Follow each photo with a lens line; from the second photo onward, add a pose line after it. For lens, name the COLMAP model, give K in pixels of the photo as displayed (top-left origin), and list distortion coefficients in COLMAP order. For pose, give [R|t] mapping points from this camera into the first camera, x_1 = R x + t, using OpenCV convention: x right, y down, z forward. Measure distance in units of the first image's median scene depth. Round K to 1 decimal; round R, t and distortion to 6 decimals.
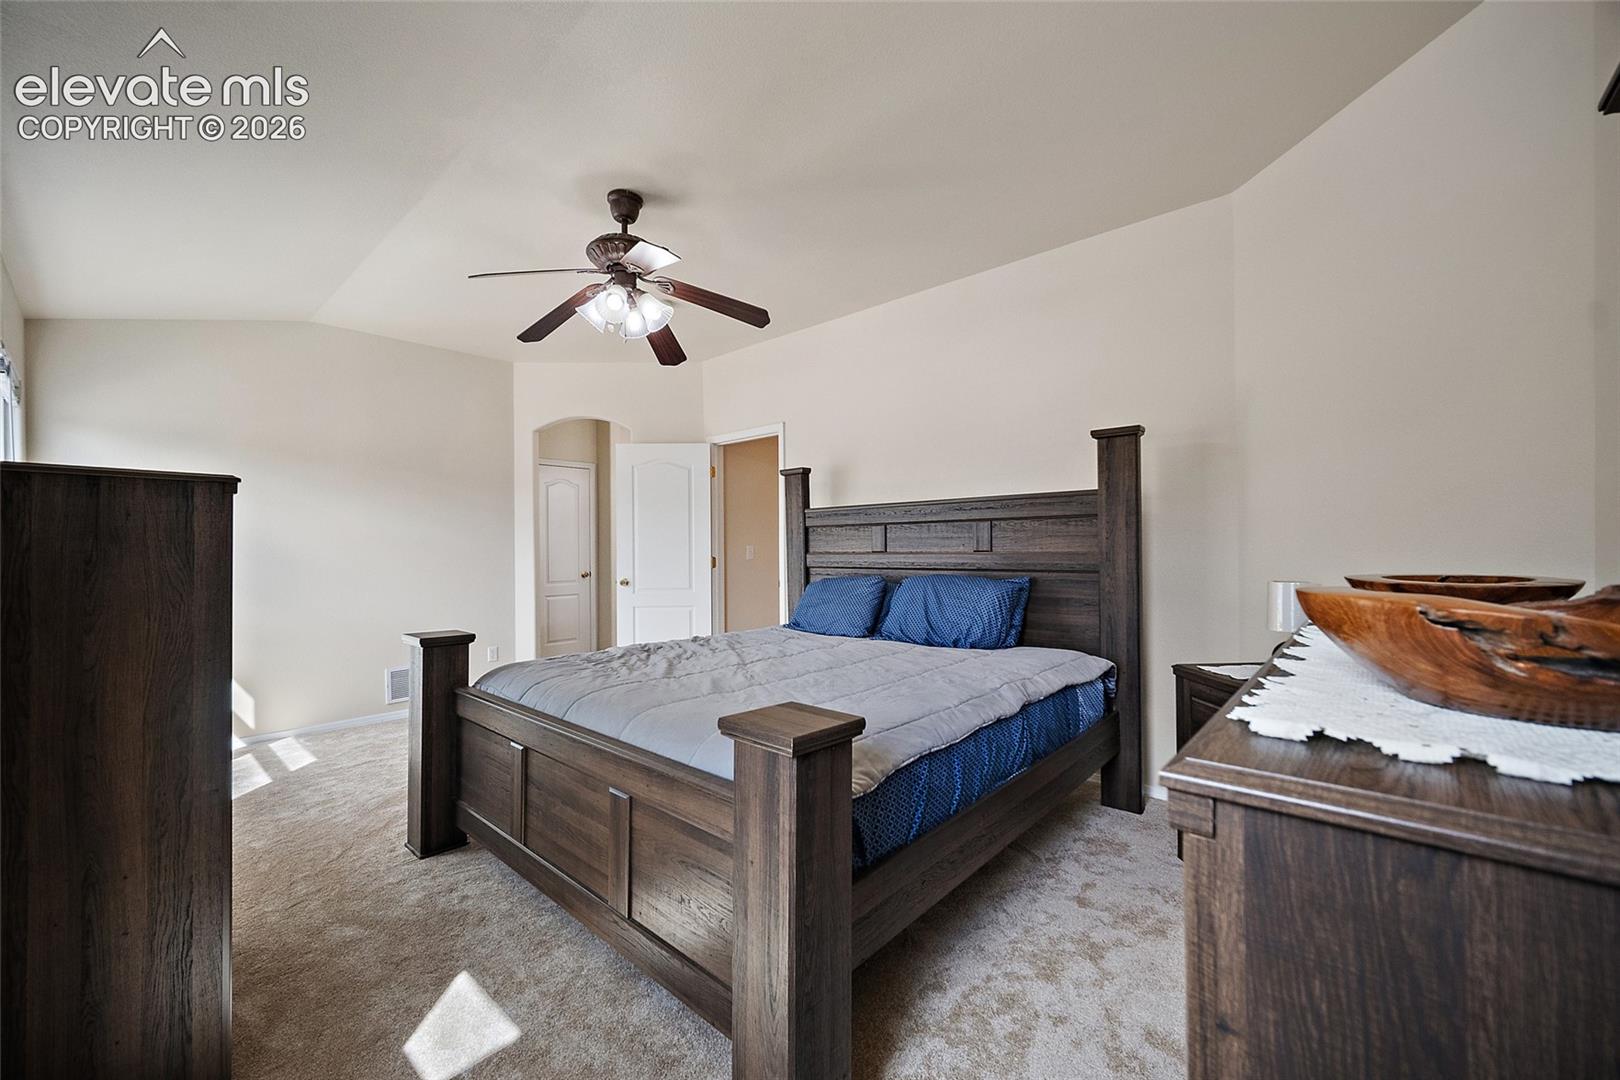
lens RADIAL K [[635.1, 0, 801.2], [0, 635.1, 535.4], [0, 0, 1]] dist [-0.001510, -0.000850]
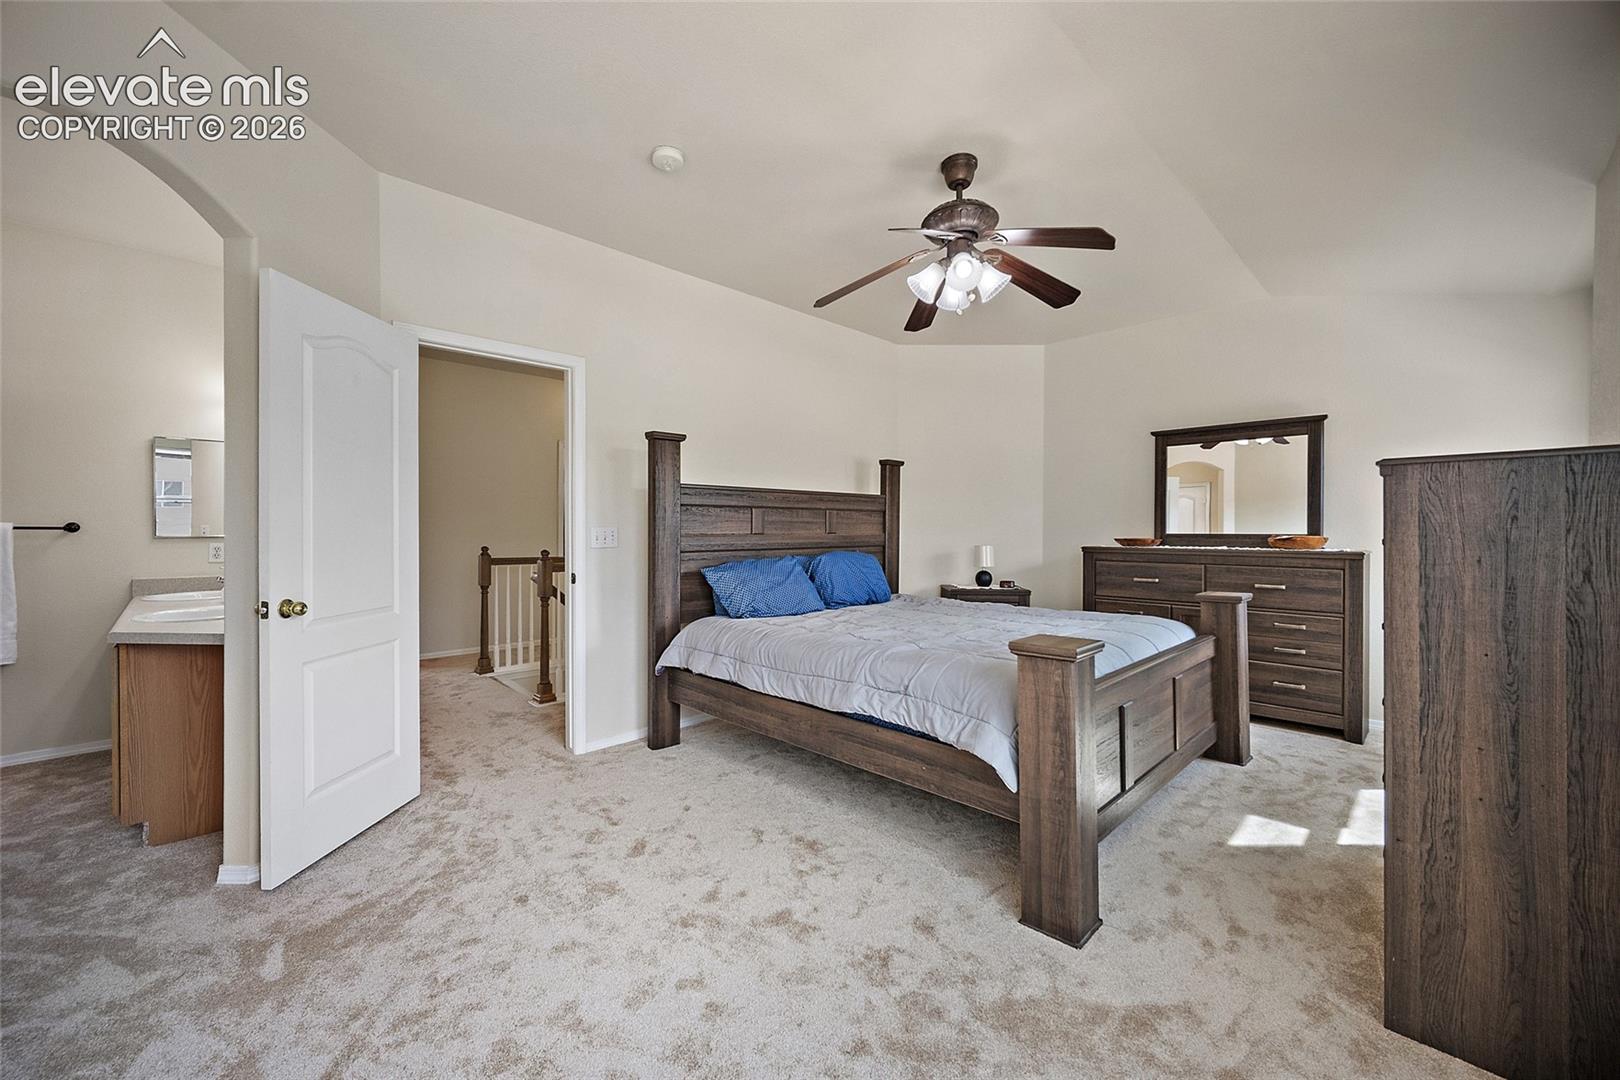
lens RADIAL K [[635.1, 0, 801.2], [0, 635.1, 535.4], [0, 0, 1]] dist [-0.001510, -0.000850]
pose [[0.065893, 0.000525, 0.997827, -0.949780], [-0.024483, 0.999700, 0.001090, 0.026672], [-0.997526, -0.024502, 0.065886, 0.898118]]
